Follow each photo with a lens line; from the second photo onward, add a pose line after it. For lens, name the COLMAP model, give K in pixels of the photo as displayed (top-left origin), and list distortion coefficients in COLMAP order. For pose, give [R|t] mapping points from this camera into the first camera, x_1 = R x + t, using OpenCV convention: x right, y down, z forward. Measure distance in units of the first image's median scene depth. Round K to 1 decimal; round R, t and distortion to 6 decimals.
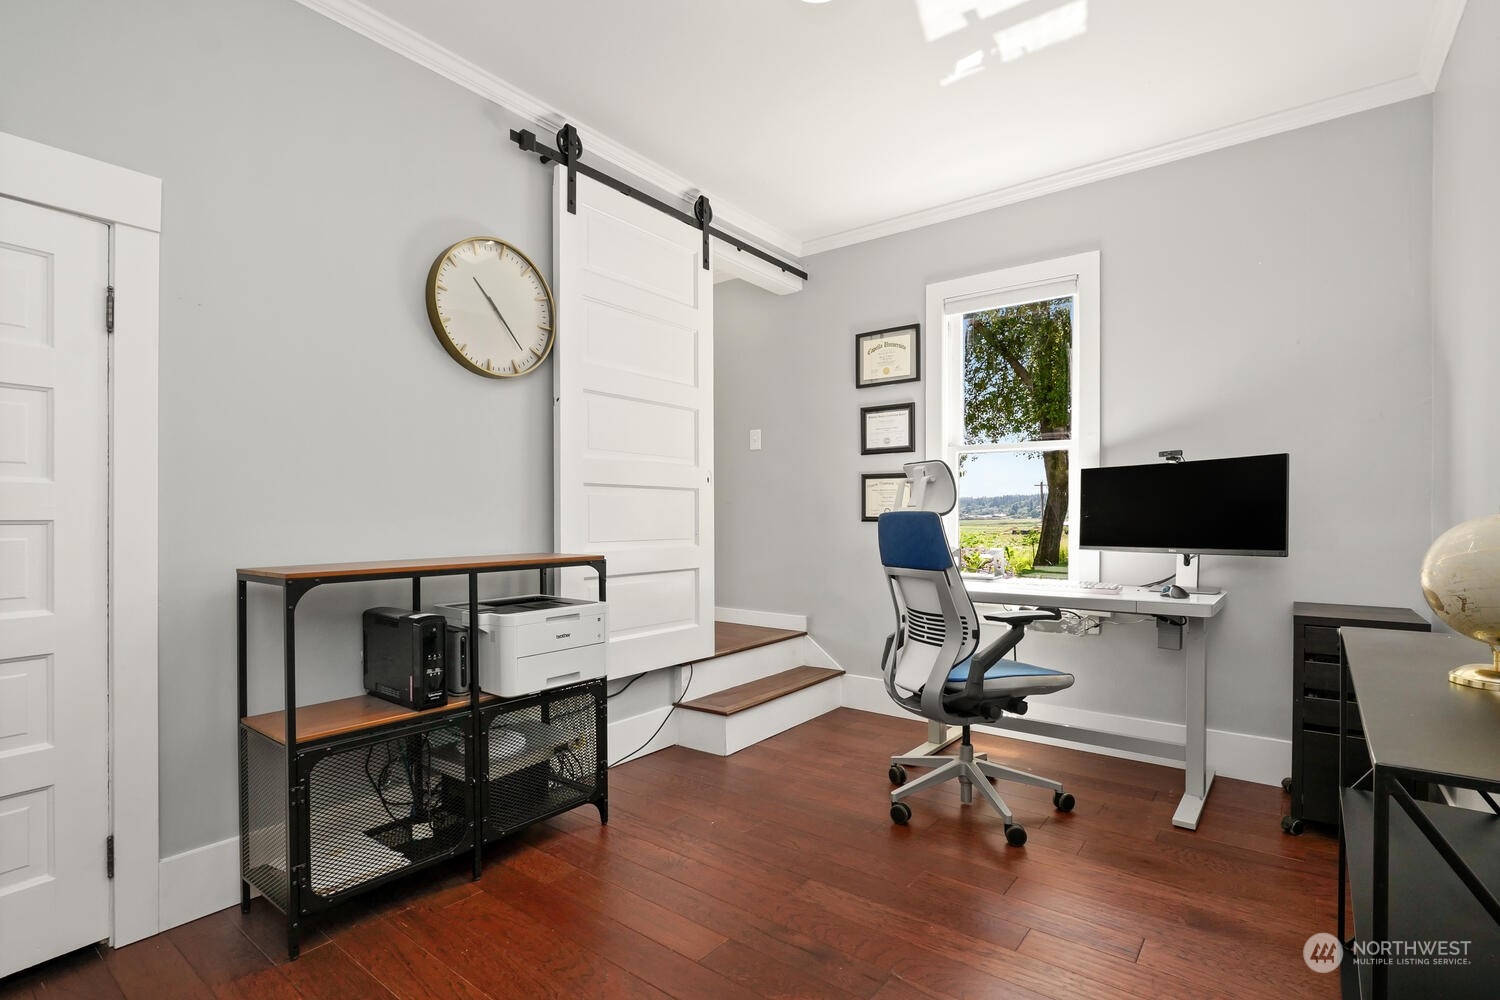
lens RADIAL K [[718.6, 0, 752.4], [0, 718.6, 524.2], [0, 0, 1]] dist [-0.000208, -0.000185]
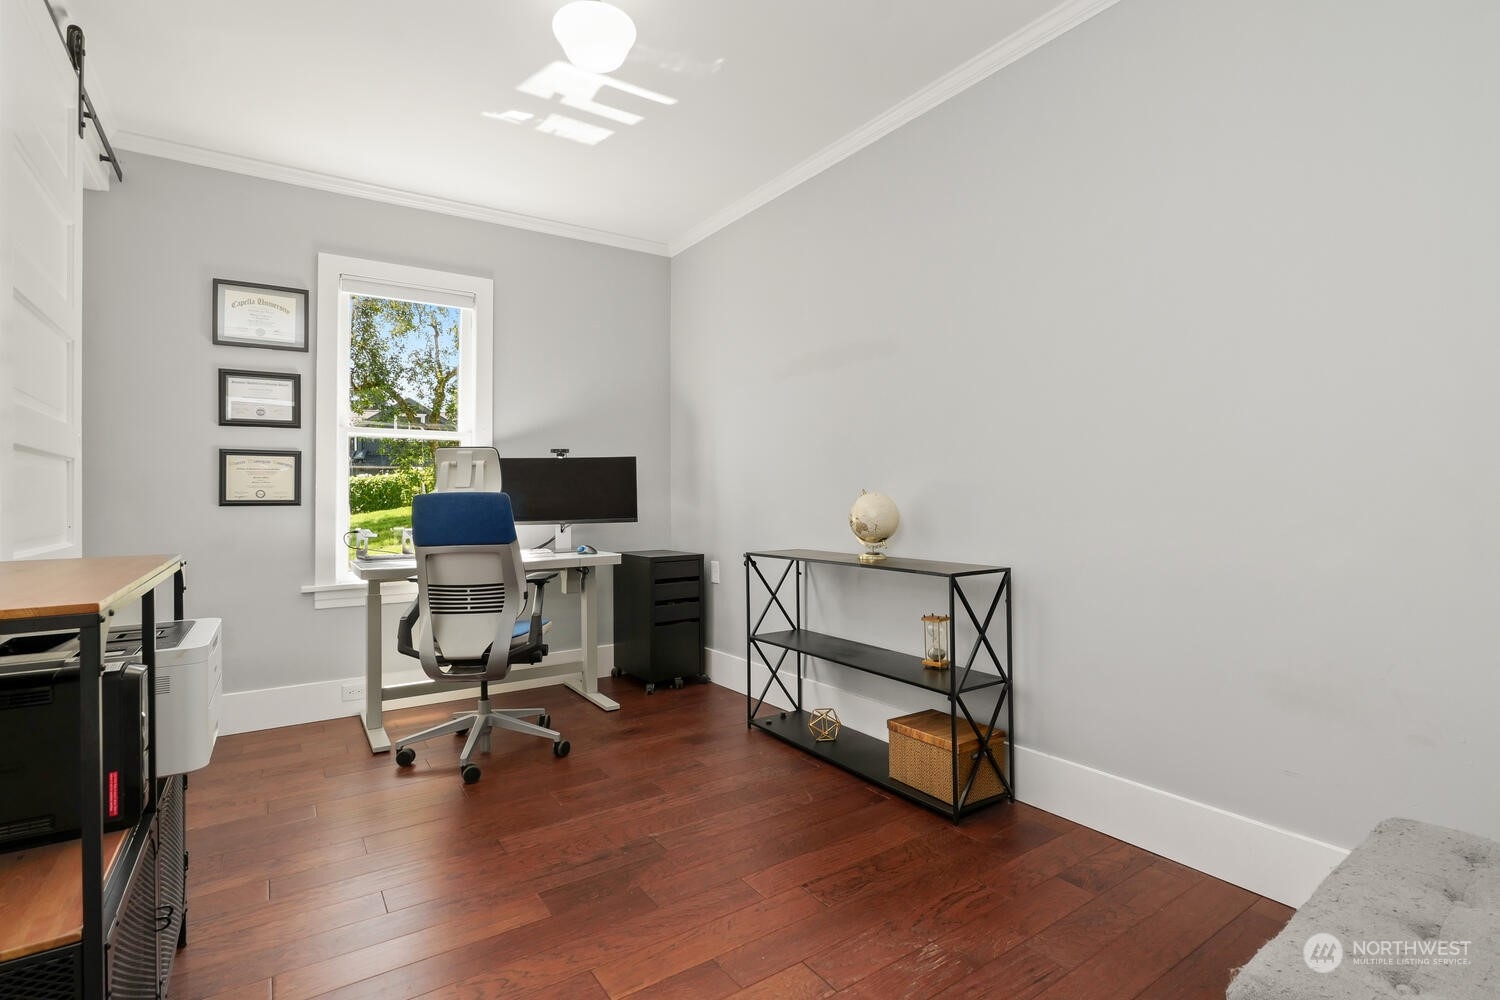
lens RADIAL K [[714.2, 0, 750.0], [0, 714.2, 500.0], [0, 0, 1]] dist [-0.000778, 0.000055]
pose [[0.329967, -0.006259, 0.943972, -0.507156], [0.020408, 0.999792, -0.000504, 0.002235], [-0.943772, 0.019431, 0.330026, 0.189114]]
